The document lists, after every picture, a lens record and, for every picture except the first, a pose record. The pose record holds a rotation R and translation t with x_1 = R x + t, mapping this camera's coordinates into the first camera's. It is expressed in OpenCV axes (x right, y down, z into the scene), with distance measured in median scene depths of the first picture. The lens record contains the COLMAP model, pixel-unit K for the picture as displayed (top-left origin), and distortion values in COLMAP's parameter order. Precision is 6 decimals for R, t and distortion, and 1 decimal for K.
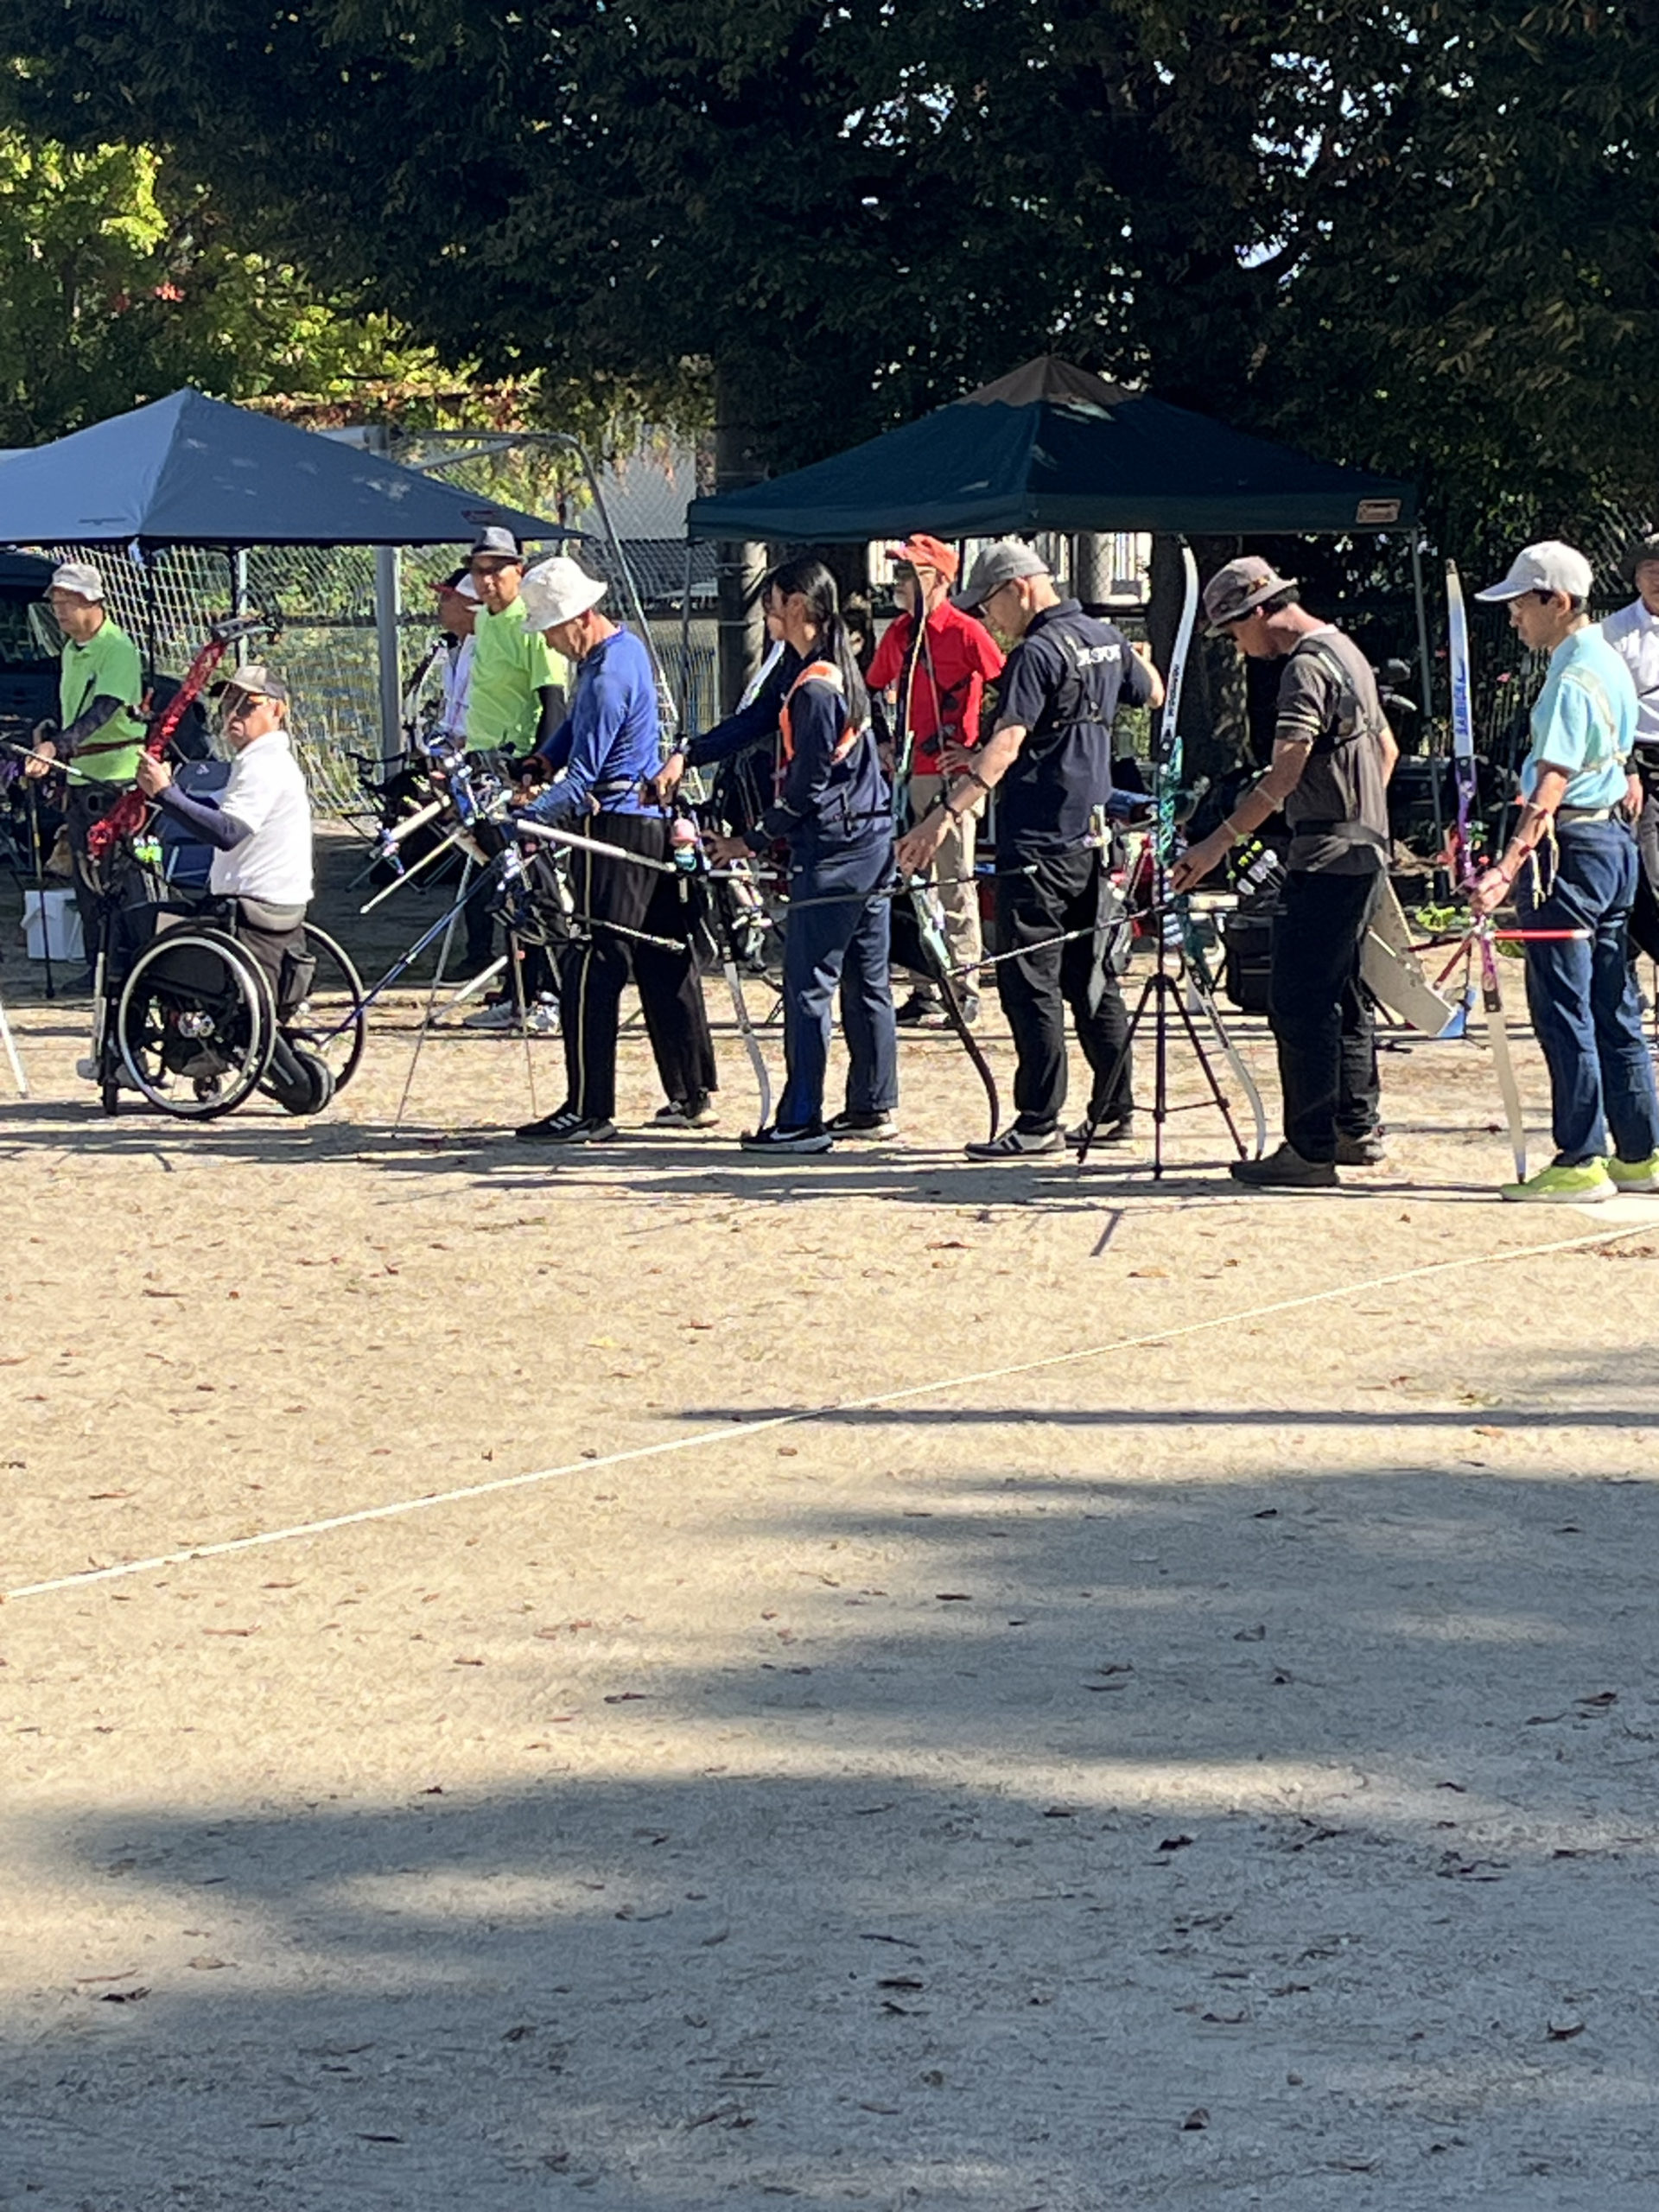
lens RADIAL K [[5392.0, 0, 829.5], [0, 5392.0, 1320.0], [0, 0, 1]] dist [0.016302, -0.294031]
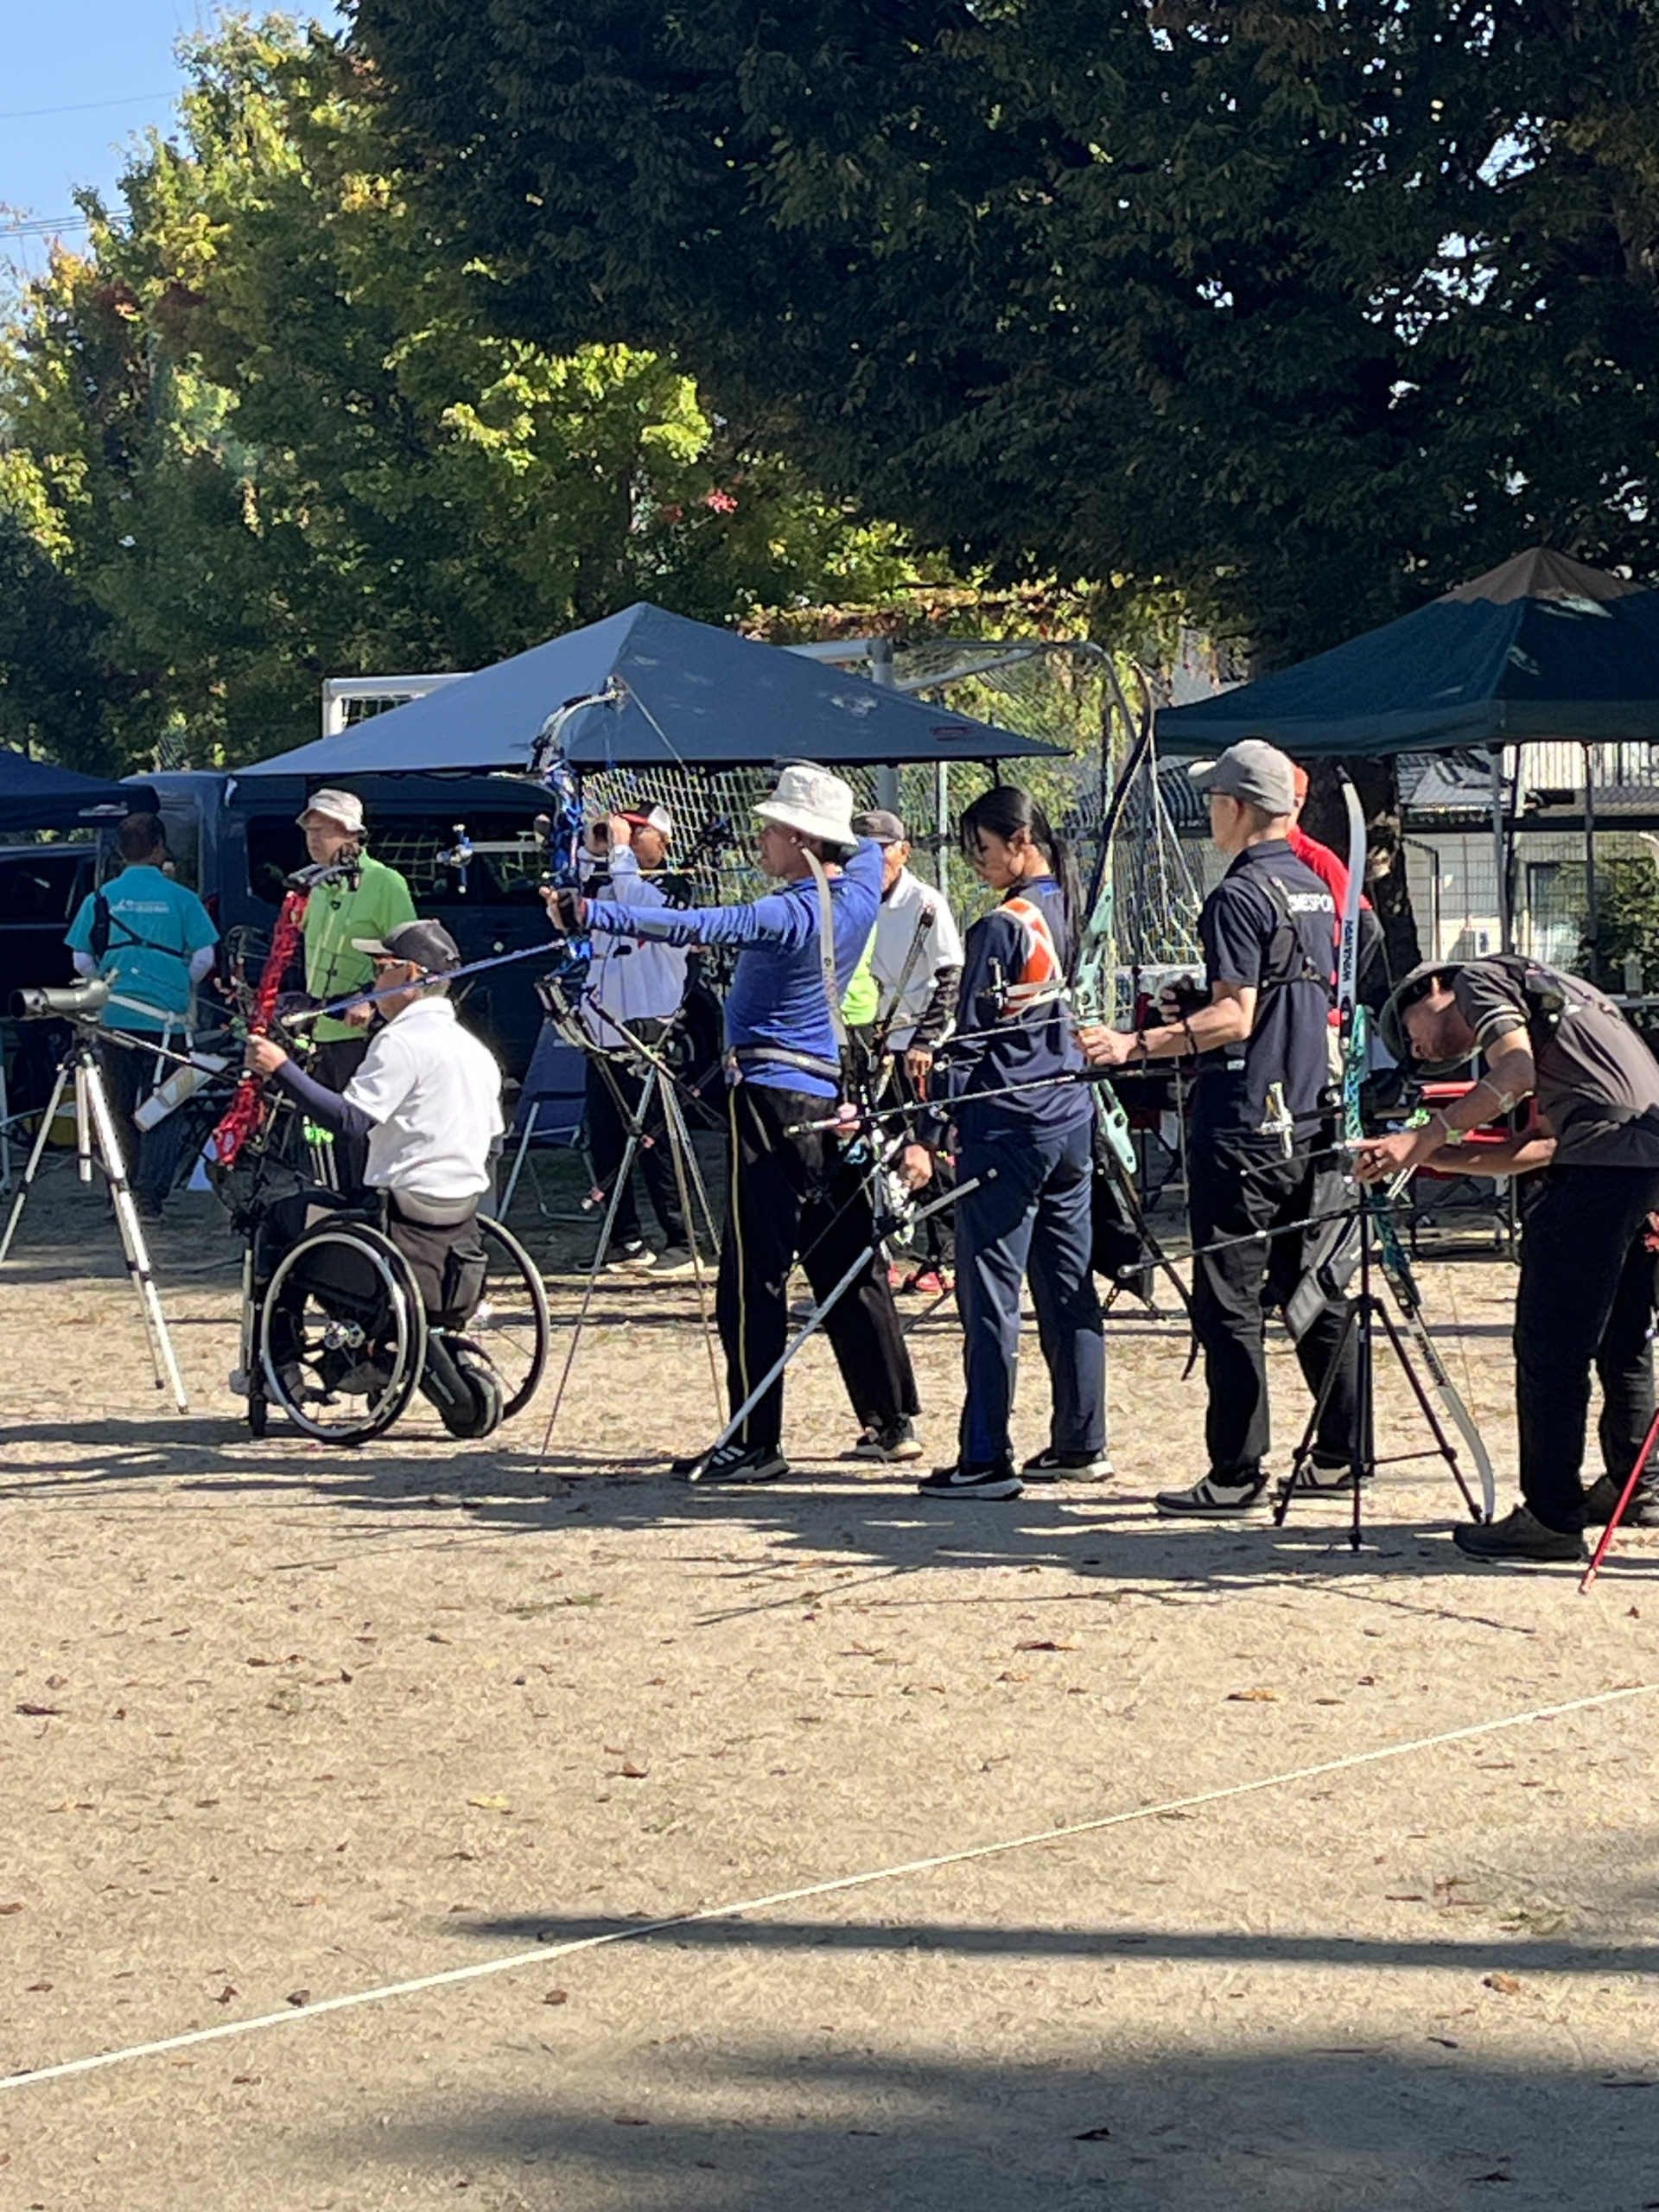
lens RADIAL K [[5406.4, 0, 829.5], [0, 5406.4, 1106.0], [0, 0, 1]] dist [0.098297, -0.894982]
pose [[0.989299, -0.006000, -0.145778, 0.085405], [-0.005168, 0.997086, -0.076110, -0.025500], [0.145810, 0.076049, 0.986385, 0.152368]]
